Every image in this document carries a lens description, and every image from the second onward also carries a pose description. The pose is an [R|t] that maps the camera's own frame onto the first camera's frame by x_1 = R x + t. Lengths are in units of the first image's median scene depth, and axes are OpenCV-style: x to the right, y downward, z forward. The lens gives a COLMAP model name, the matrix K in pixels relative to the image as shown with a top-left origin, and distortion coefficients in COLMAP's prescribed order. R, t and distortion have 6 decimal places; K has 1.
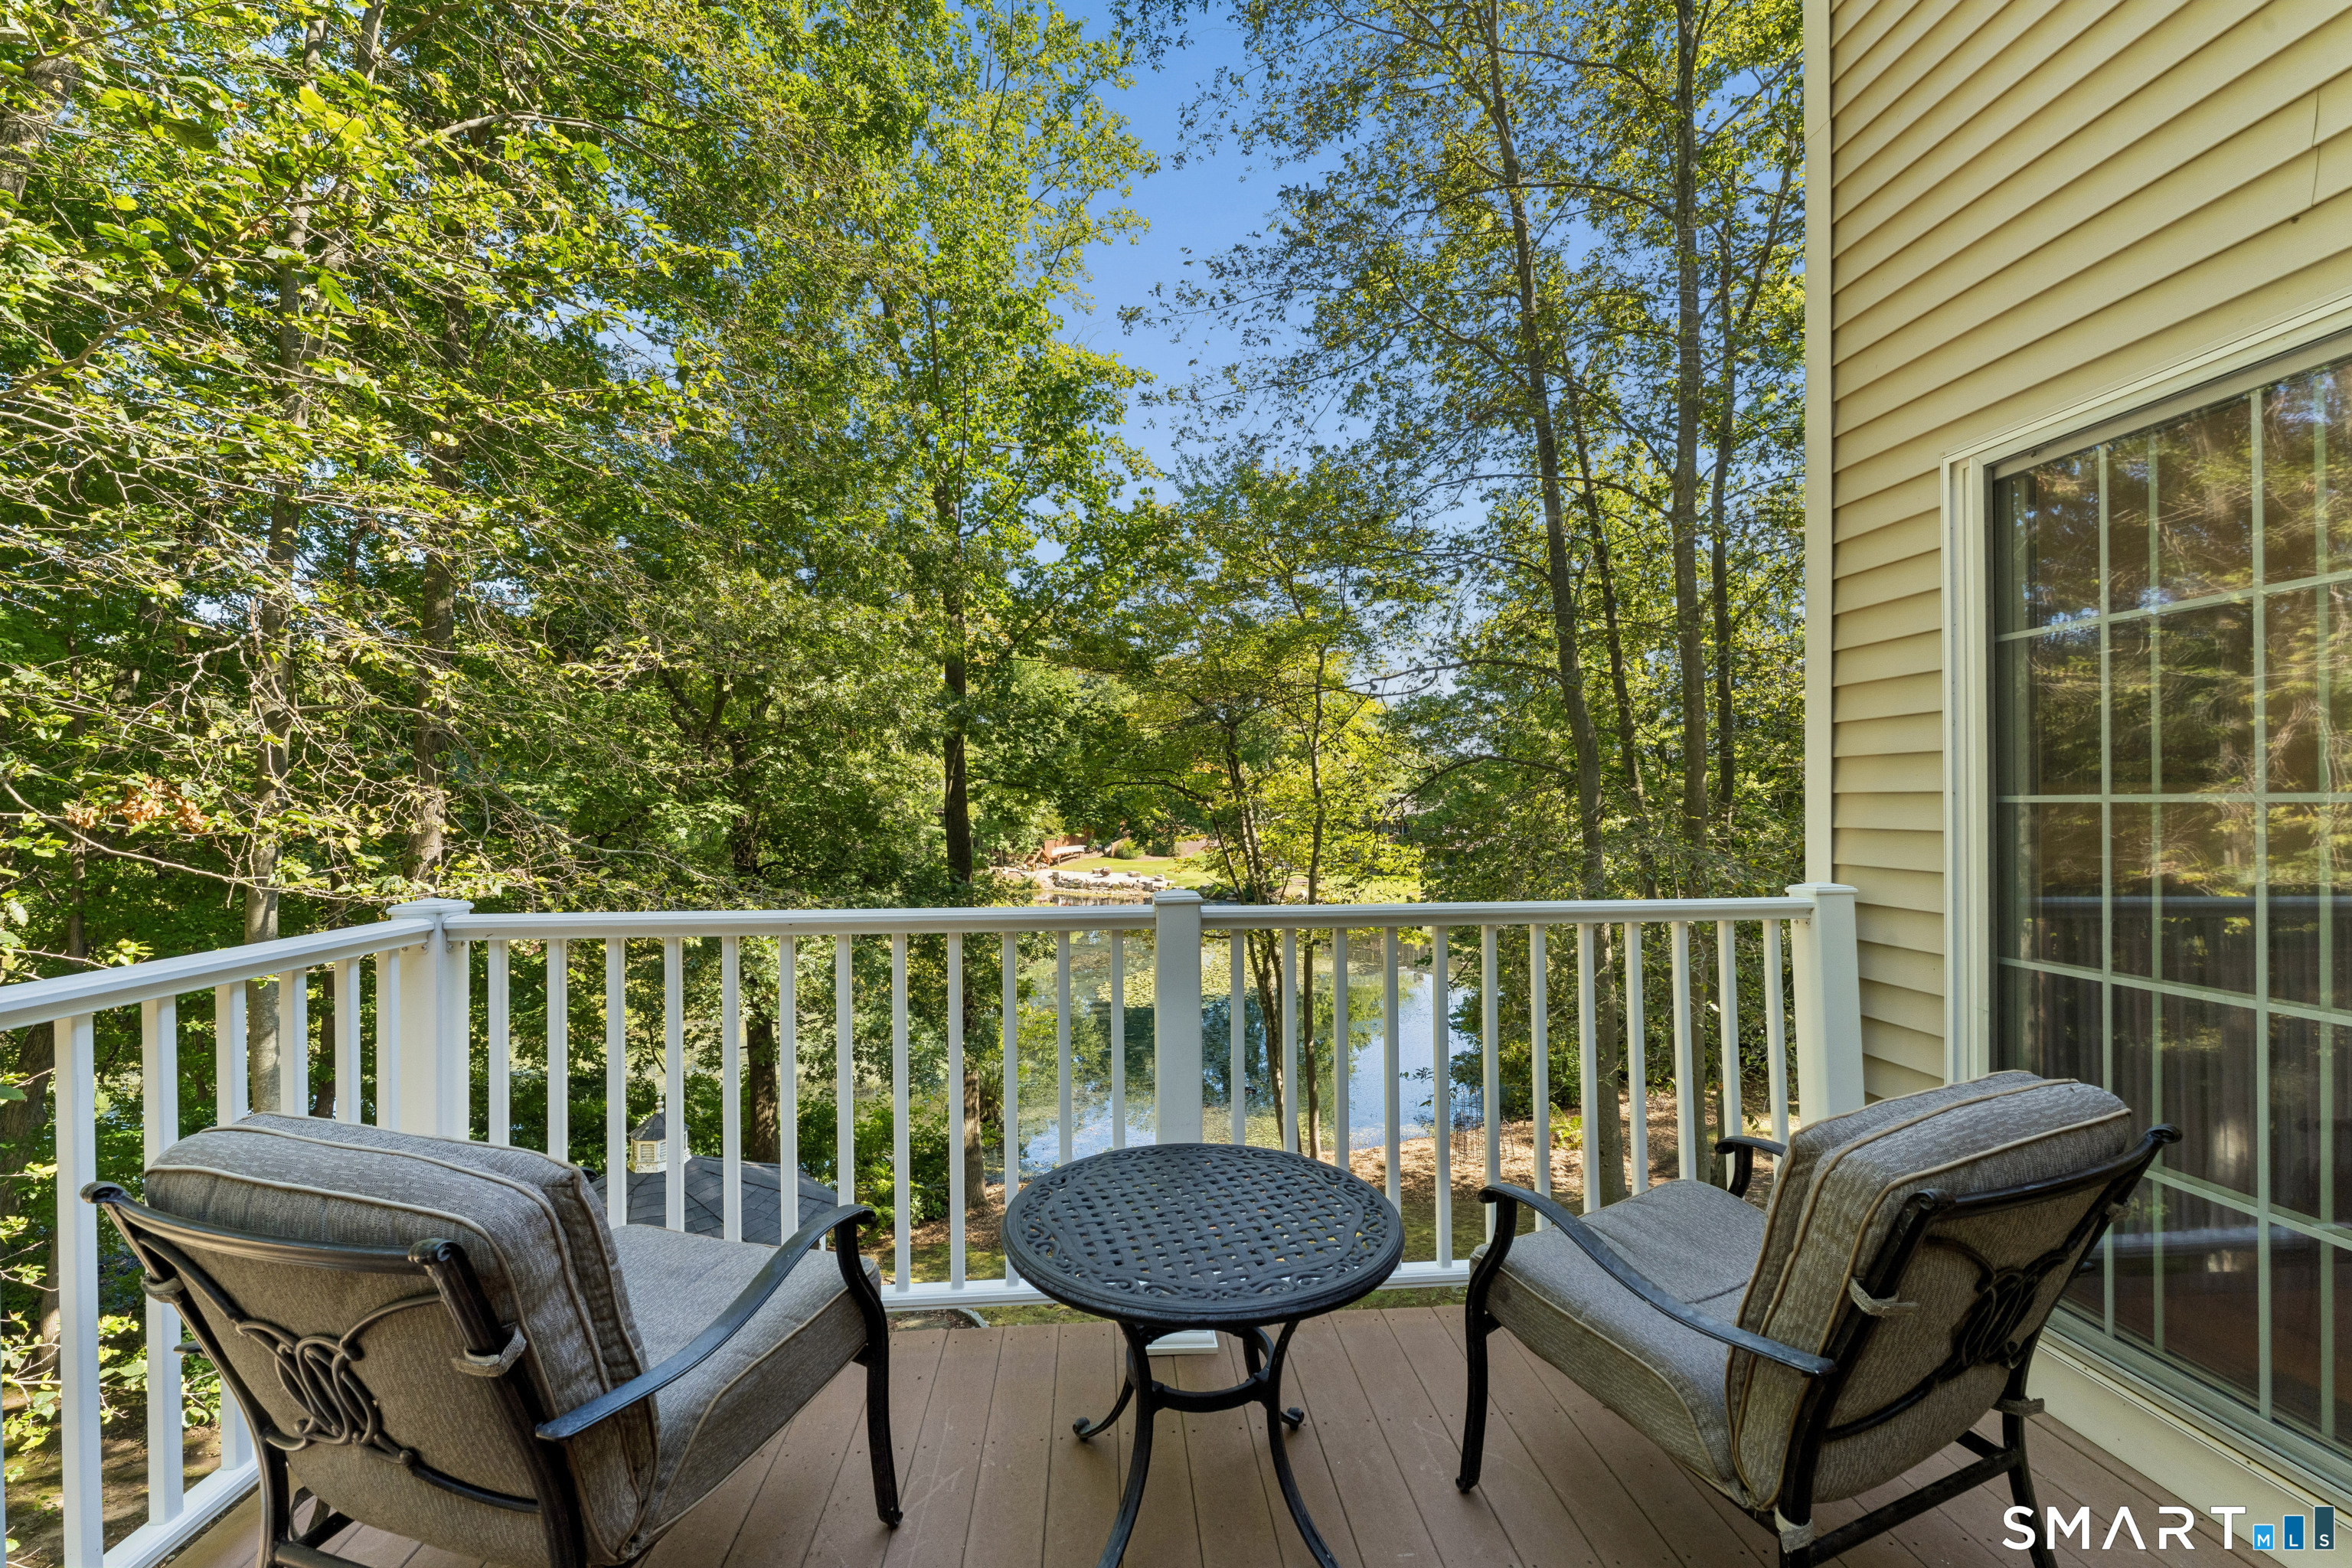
lens RADIAL K [[948.5, 0, 1167.6], [0, 948.5, 791.2], [0, 0, 1]] dist [-0.007955, 0.000130]
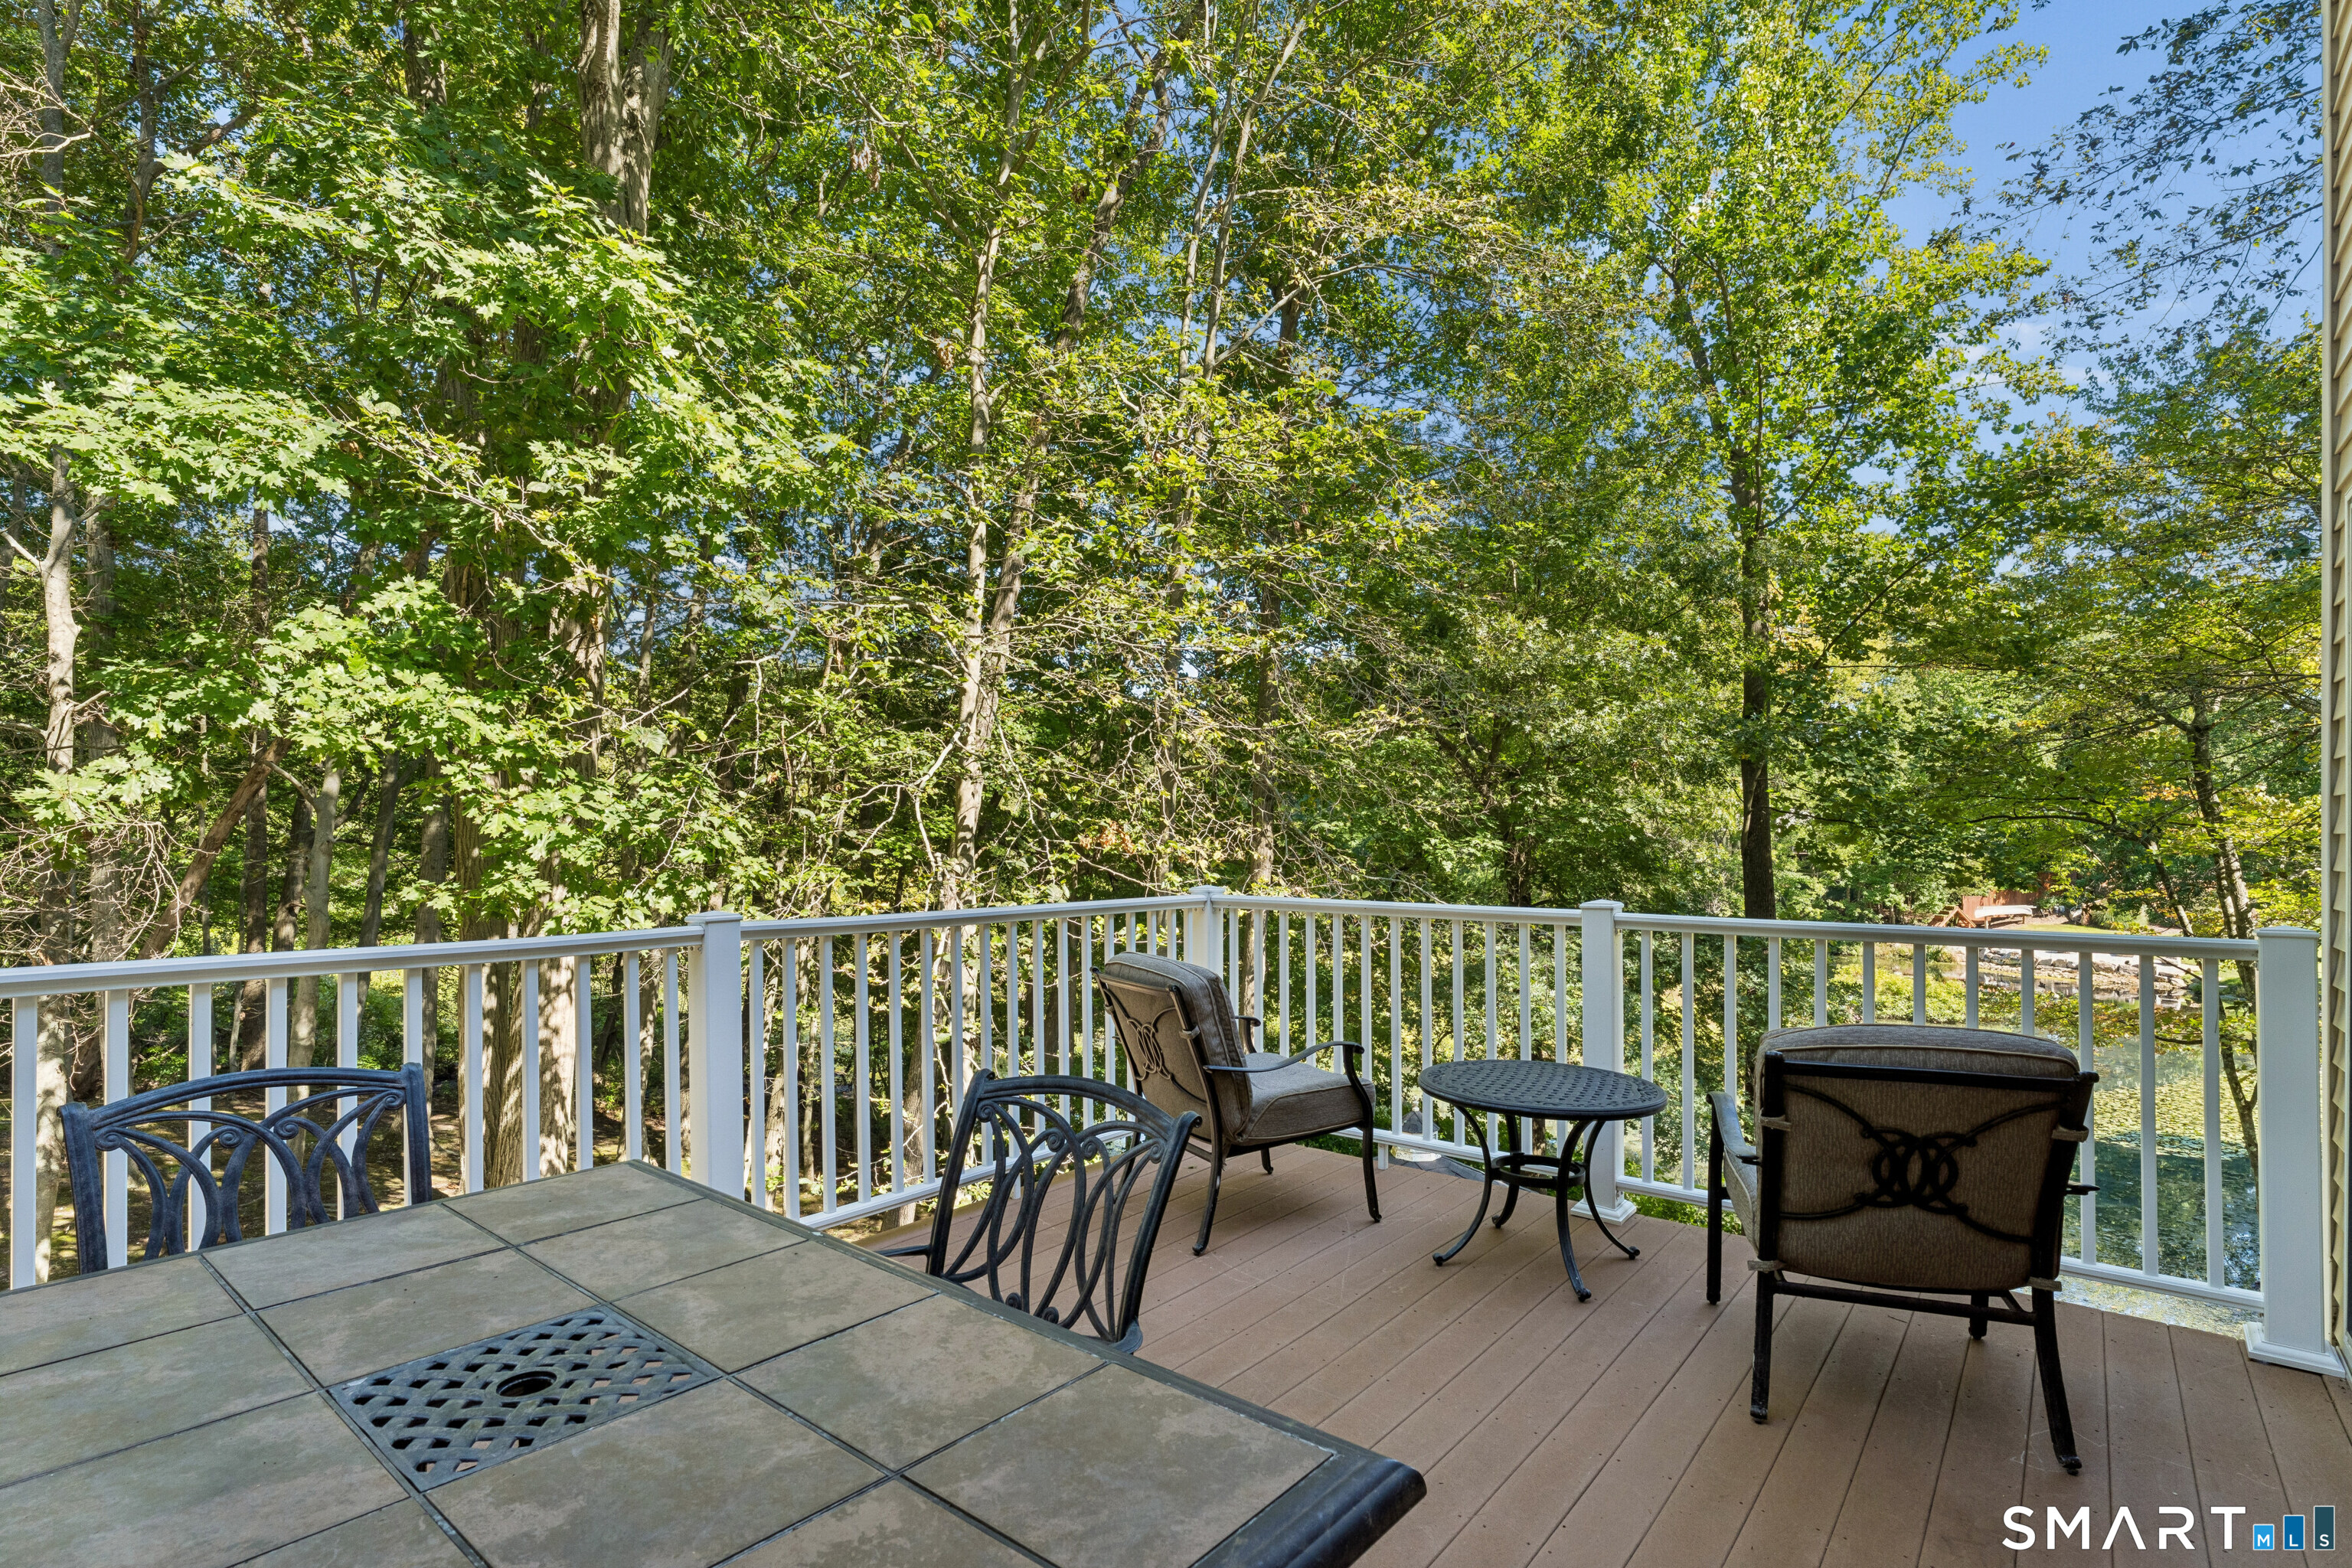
lens RADIAL K [[1129.9, 0, 1177.2], [0, 1129.9, 803.2], [0, 0, 1]] dist [0.001201, -0.000550]
pose [[0.724925, -0.012184, -0.688720, 0.132475], [-0.001522, 0.999813, -0.019290, -0.002155], [0.688826, 0.015032, 0.724771, -0.127592]]
